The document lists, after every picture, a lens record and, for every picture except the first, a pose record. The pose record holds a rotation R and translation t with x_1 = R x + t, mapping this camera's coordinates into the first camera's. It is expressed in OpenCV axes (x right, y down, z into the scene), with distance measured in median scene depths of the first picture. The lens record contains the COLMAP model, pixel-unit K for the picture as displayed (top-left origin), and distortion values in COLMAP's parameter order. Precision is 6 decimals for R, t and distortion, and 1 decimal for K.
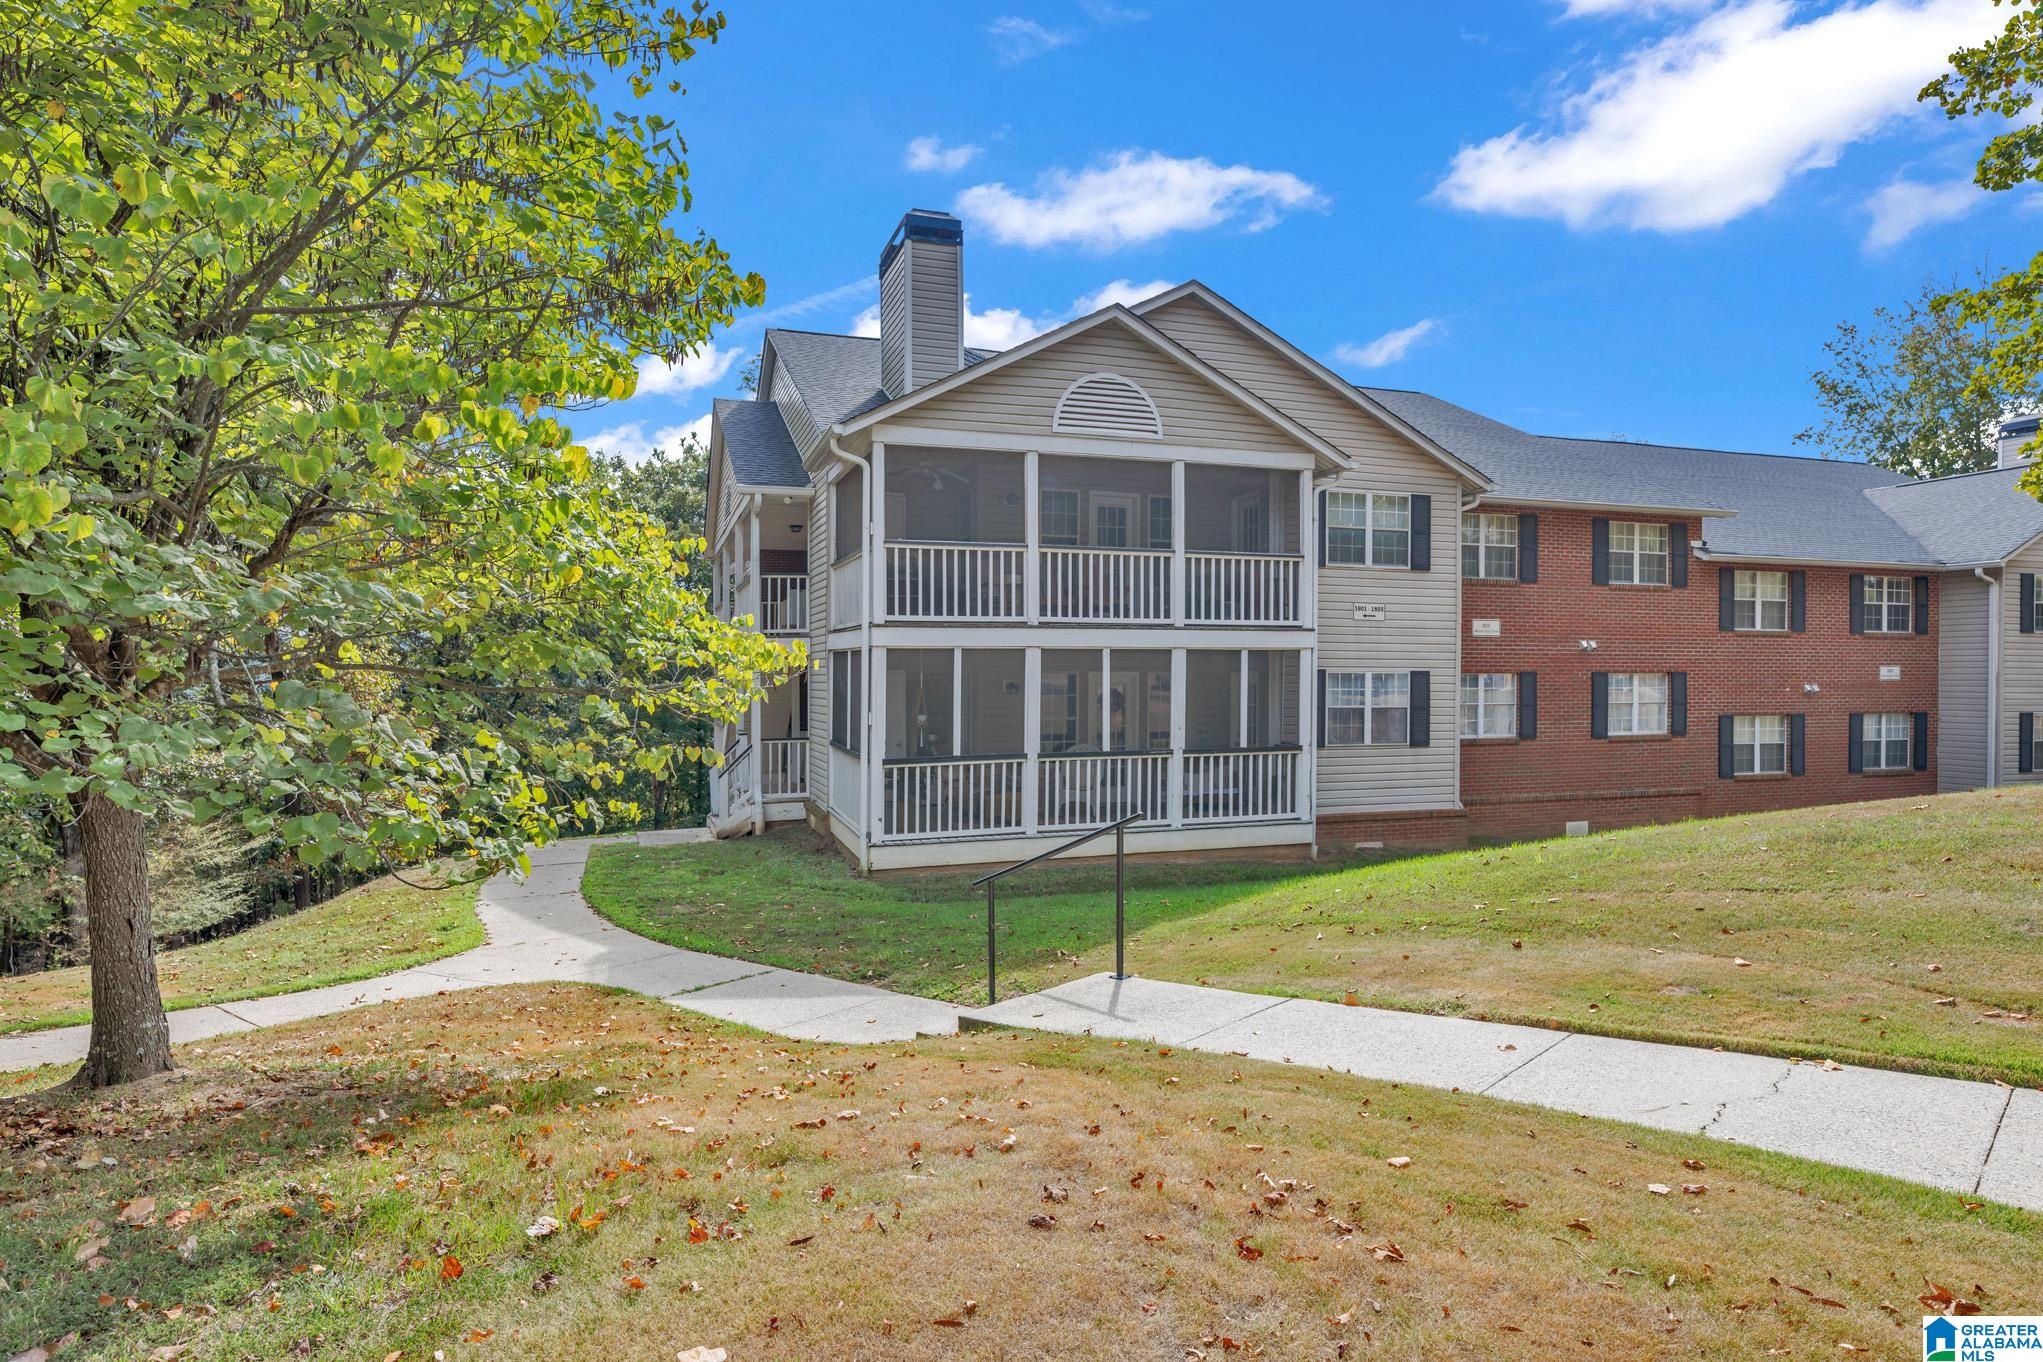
lens RADIAL K [[1140.6, 0, 1018.6], [0, 1140.6, 677.8], [0, 0, 1]] dist [-0.002267, 0.001144]
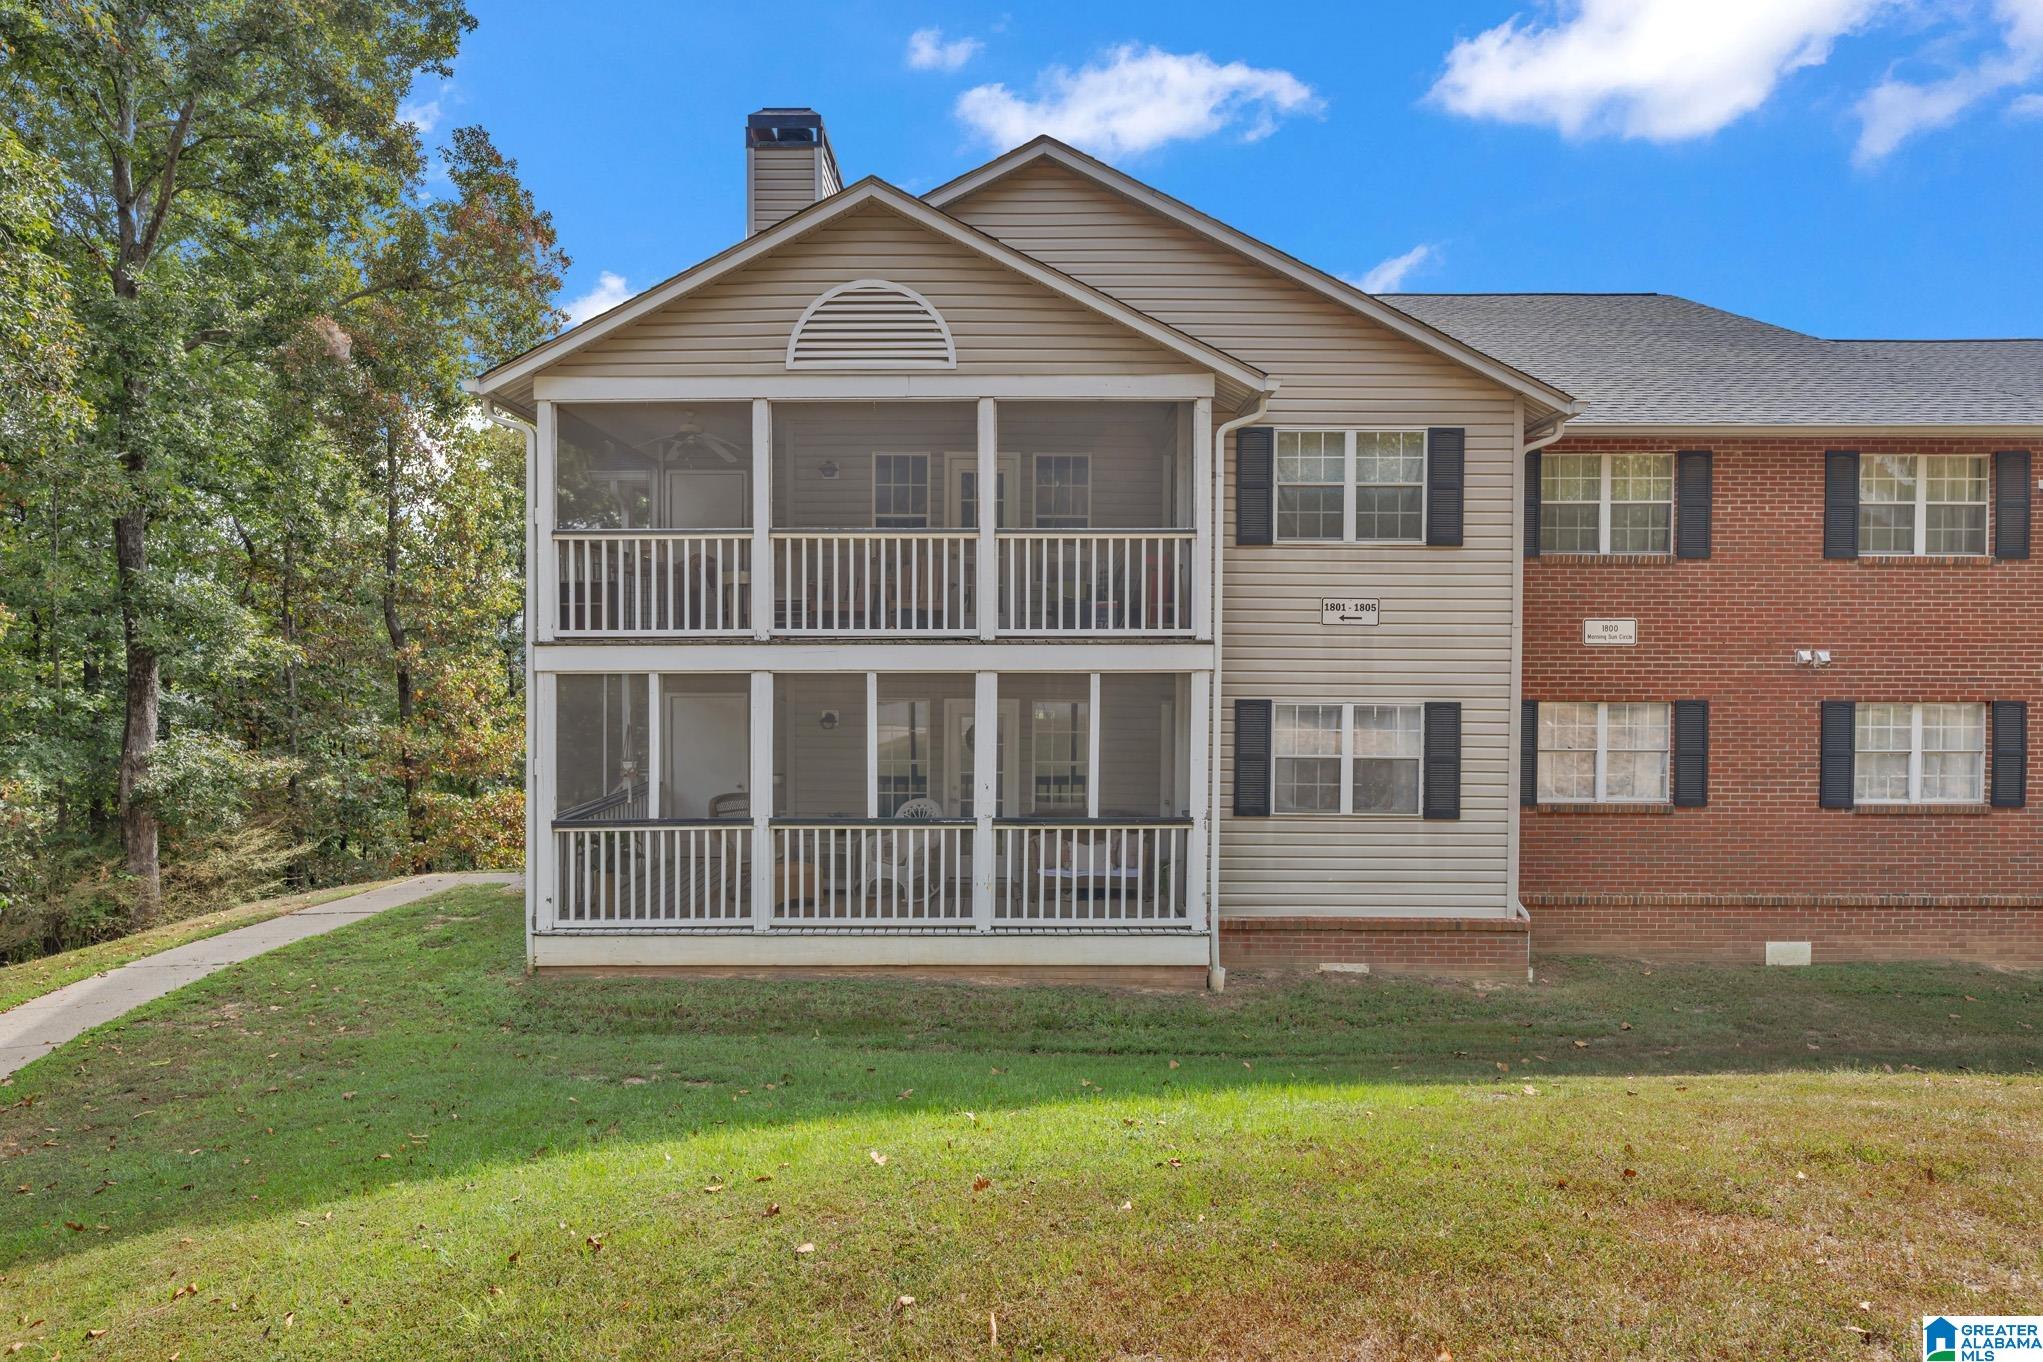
lens RADIAL K [[1140.6, 0, 1023.4], [0, 1140.6, 682.7], [0, 0, 1]] dist [-0.002267, 0.001144]
pose [[0.943386, 0.006776, -0.331627, 0.373700], [-0.002806, 0.999919, 0.012448, -0.026706], [0.331685, -0.010813, 0.943328, 0.342914]]
